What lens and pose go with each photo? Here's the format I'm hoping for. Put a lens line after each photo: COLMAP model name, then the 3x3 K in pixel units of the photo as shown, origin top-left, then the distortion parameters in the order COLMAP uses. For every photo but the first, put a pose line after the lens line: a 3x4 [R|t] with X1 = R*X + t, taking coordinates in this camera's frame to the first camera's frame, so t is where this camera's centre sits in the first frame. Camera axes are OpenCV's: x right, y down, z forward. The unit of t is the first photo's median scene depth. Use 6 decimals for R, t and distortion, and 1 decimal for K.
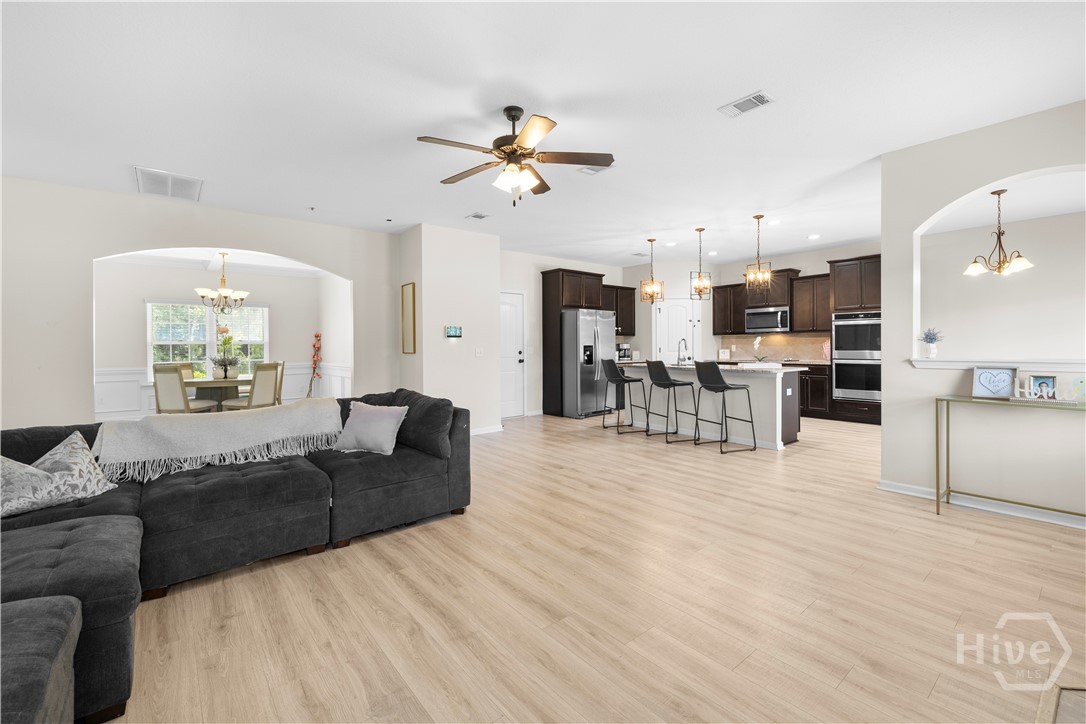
lens RADIAL K [[461.1, 0, 544.7], [0, 461.1, 349.1], [0, 0, 1]] dist [0.000400, 0.000126]
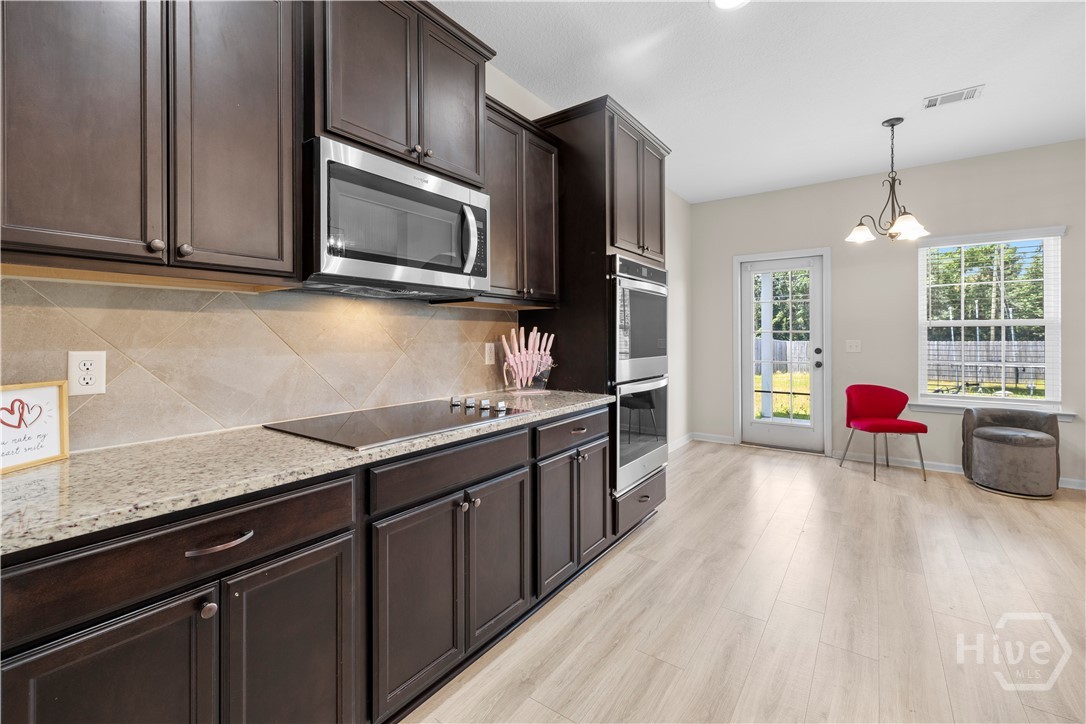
lens RADIAL K [[463.7, 0, 544.5], [0, 463.7, 335.6], [0, 0, 1]] dist [-0.000036, 0.000055]
pose [[-0.255267, 0.010426, 0.966814, 0.274482], [0.012892, 0.999890, -0.007379, -0.012389], [-0.966785, 0.010580, -0.255373, 1.047291]]
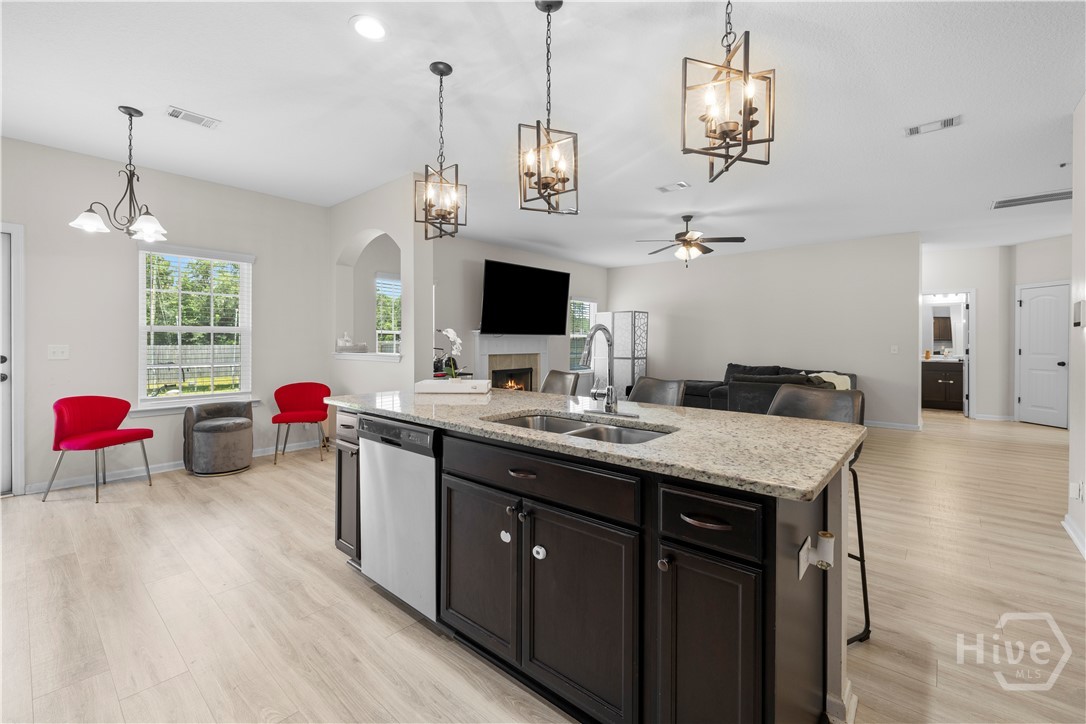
lens RADIAL K [[460.5, 0, 539.0], [0, 460.5, 344.9], [0, 0, 1]] dist [-0.001810, -0.000190]
pose [[-0.987595, 0.005617, -0.156923, 0.320098], [0.002891, 0.999841, 0.017592, -0.012913], [0.156997, 0.016920, -0.987454, 1.076162]]
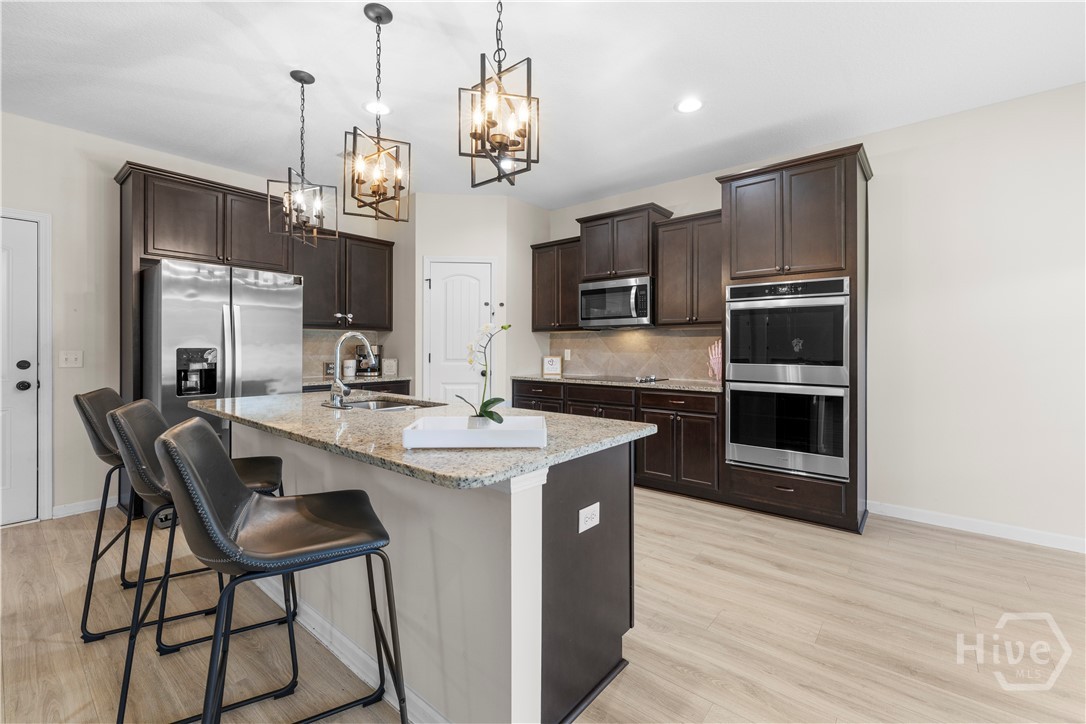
lens RADIAL K [[458.6, 0, 545.1], [0, 458.6, 352.9], [0, 0, 1]] dist [0.001913, 0.000162]
pose [[0.982493, 0.005959, 0.186202, 0.321114], [-0.006803, 0.999969, 0.003891, -0.007738], [-0.186173, -0.005090, 0.982504, 0.518664]]
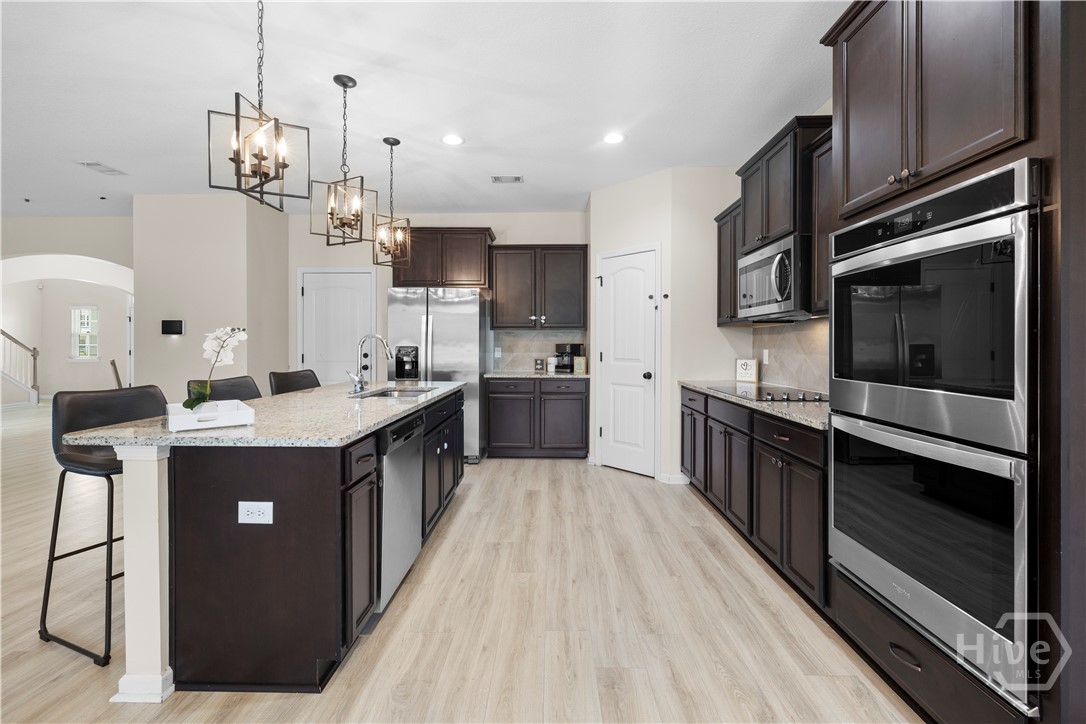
lens RADIAL K [[461.1, 0, 544.7], [0, 461.1, 349.1], [0, 0, 1]] dist [0.000400, 0.000126]
pose [[0.759722, 0.015106, -0.650072, 0.615401], [-0.011902, 0.999886, 0.009325, -0.012246], [0.650139, 0.000653, 0.759815, 0.640884]]
